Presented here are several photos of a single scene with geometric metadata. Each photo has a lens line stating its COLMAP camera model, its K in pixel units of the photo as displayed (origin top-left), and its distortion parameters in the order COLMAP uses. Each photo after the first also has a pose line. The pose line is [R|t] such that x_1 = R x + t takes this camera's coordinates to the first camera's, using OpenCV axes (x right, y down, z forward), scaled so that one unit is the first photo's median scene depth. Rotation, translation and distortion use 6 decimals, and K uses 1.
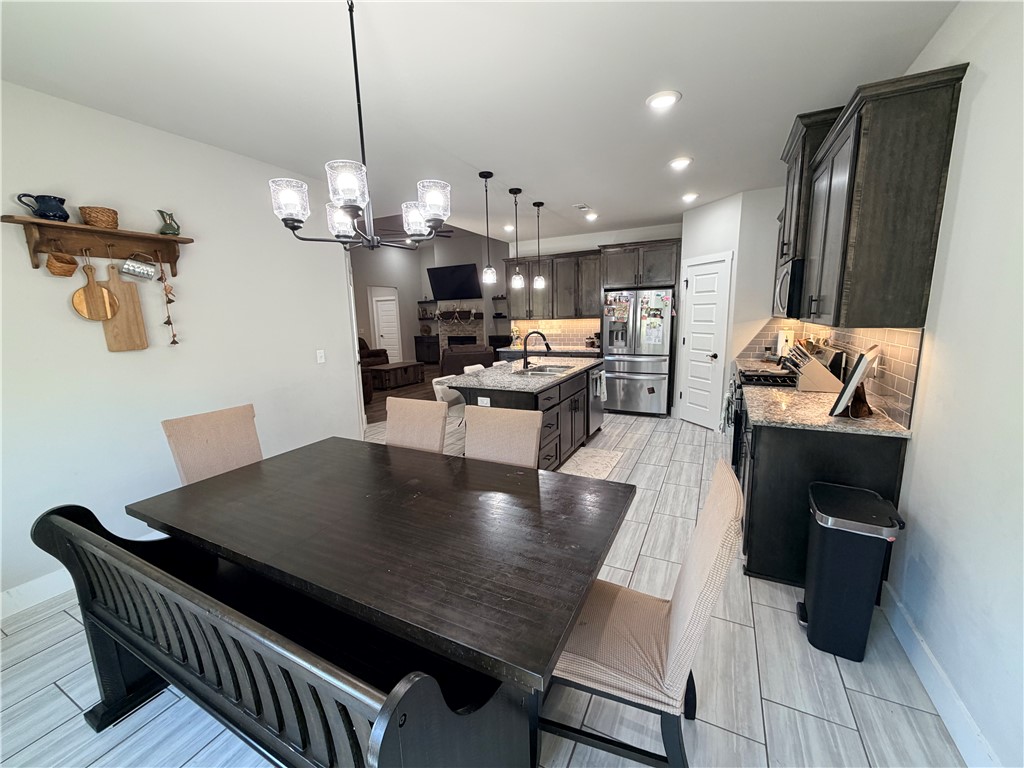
lens RADIAL K [[408.3, 0, 509.9], [0, 408.3, 384.8], [0, 0, 1]] dist [0.000735, -0.000455]
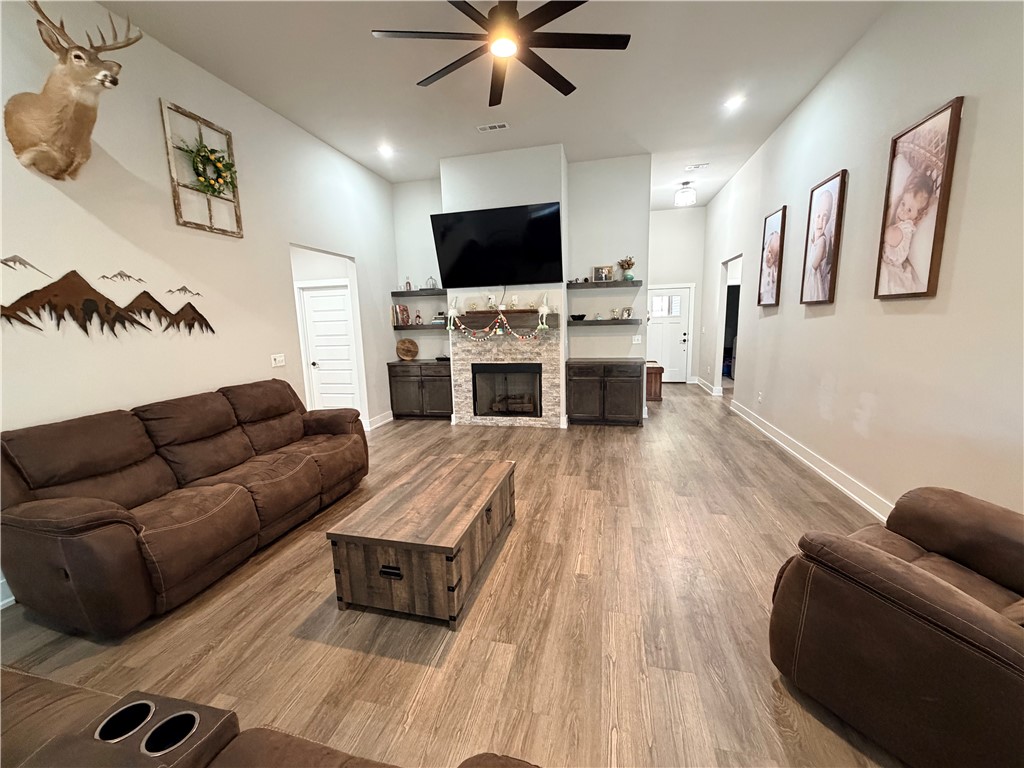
lens RADIAL K [[408.3, 0, 512.0], [0, 408.3, 383.8], [0, 0, 1]] dist [0.000735, -0.000455]
pose [[0.969342, -0.036618, 0.242971, -0.225761], [0.041838, 0.998990, -0.016359, -0.086407], [-0.242127, 0.026023, 0.969896, 0.534280]]
